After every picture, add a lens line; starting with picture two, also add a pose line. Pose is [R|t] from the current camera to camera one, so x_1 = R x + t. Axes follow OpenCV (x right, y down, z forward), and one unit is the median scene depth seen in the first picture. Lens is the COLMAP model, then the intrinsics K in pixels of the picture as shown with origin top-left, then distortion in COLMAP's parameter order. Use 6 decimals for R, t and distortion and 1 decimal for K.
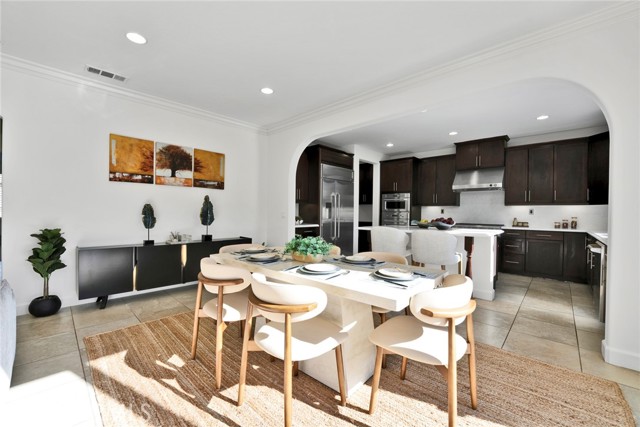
lens RADIAL K [[268.9, 0, 319.3], [0, 268.9, 215.0], [0, 0, 1]] dist [-0.015367, 0.004386]
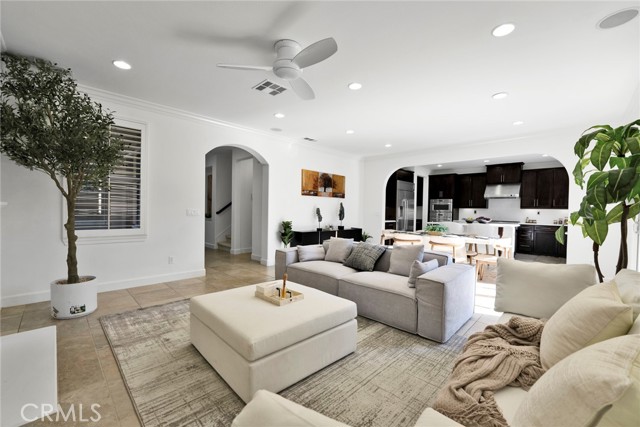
lens RADIAL K [[268.9, 0, 322.0], [0, 268.9, 214.3], [0, 0, 1]] dist [-0.015367, 0.004386]
pose [[0.999633, 0.006633, -0.026274, -0.374280], [-0.006512, 0.999968, 0.004703, -0.004444], [0.026305, -0.004531, 0.999644, -0.519710]]
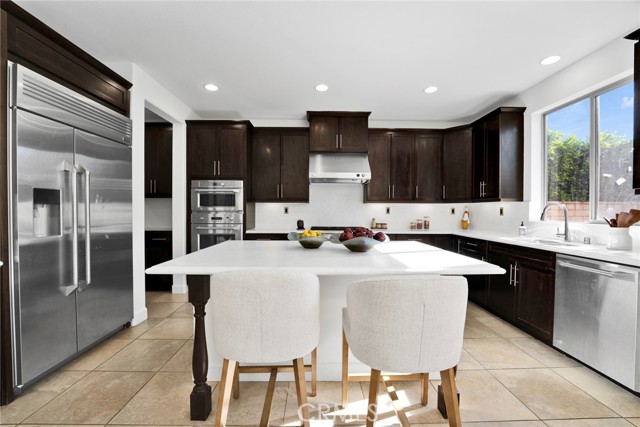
lens RADIAL K [[268.9, 0, 317.1], [0, 268.9, 212.5], [0, 0, 1]] dist [-0.015367, 0.004386]
pose [[0.726154, -0.012758, 0.687413, 0.052446], [0.012081, 0.999910, 0.005795, -0.014000], [-0.687426, 0.004096, 0.726243, 0.538235]]
